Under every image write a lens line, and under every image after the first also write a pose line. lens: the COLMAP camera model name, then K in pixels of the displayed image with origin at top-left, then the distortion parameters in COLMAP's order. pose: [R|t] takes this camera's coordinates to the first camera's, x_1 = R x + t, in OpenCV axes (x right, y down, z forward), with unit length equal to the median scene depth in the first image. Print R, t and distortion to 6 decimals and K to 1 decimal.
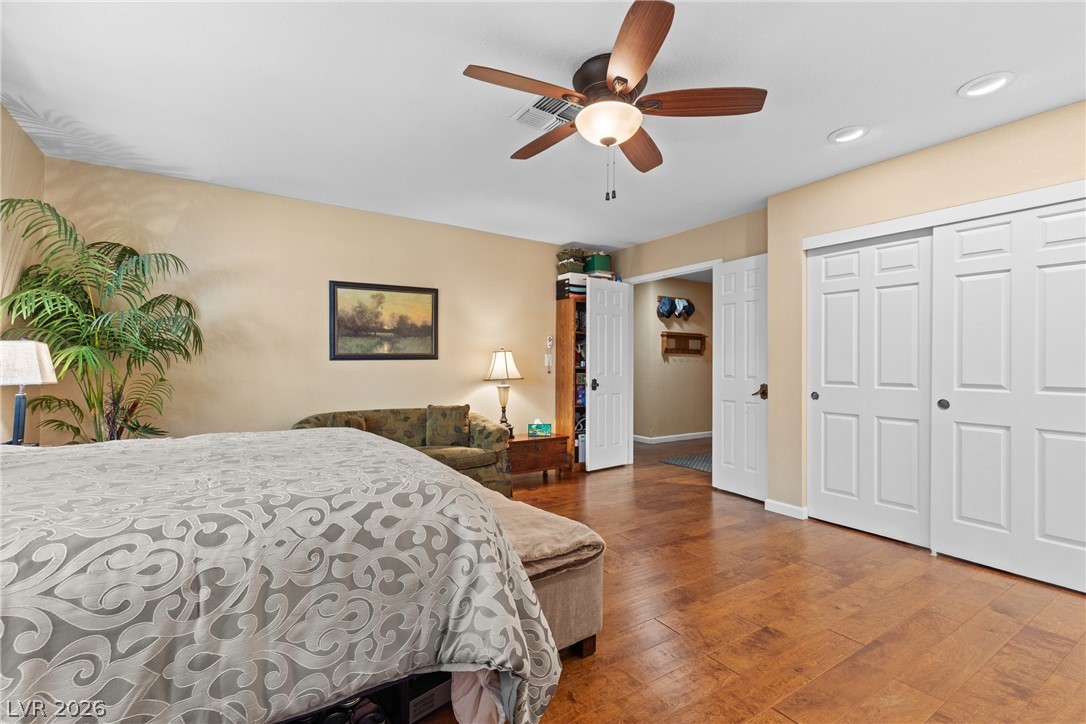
lens RADIAL K [[489.7, 0, 548.3], [0, 489.7, 357.8], [0, 0, 1]] dist [0.004504, 0.000574]
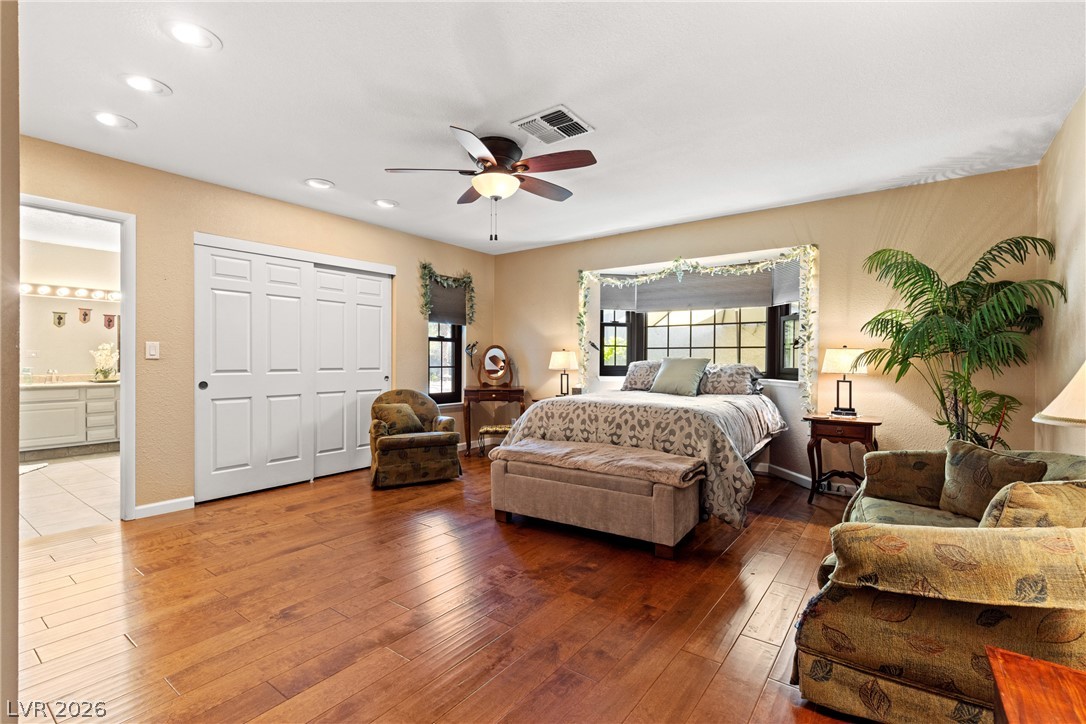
lens RADIAL K [[489.7, 0, 553.0], [0, 489.7, 367.1], [0, 0, 1]] dist [0.004504, 0.000574]
pose [[-0.933633, -0.005248, -0.358192, 0.229863], [-0.004851, 0.999986, -0.002006, 0.020076], [0.358197, -0.000135, -0.933646, 1.170342]]
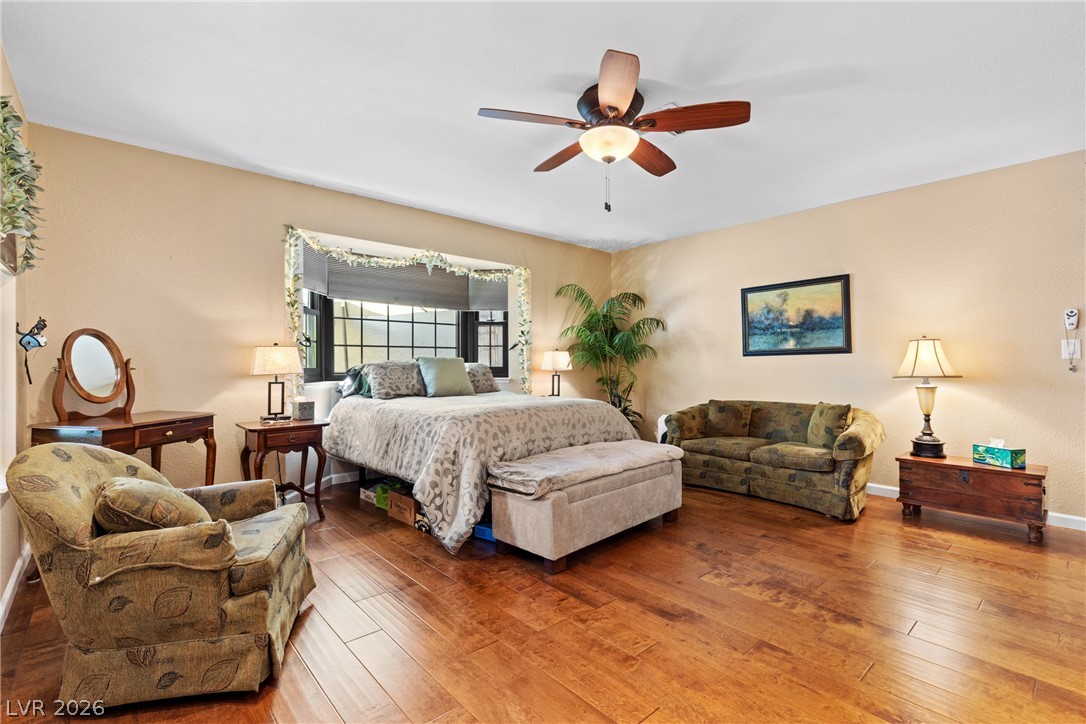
lens RADIAL K [[489.7, 0, 553.8], [0, 489.7, 357.7], [0, 0, 1]] dist [0.004504, 0.000574]
pose [[0.155353, -0.016176, -0.987727, 0.601191], [0.019067, 0.999729, -0.013374, 0.013881], [0.987675, -0.016755, 0.155619, 0.344600]]
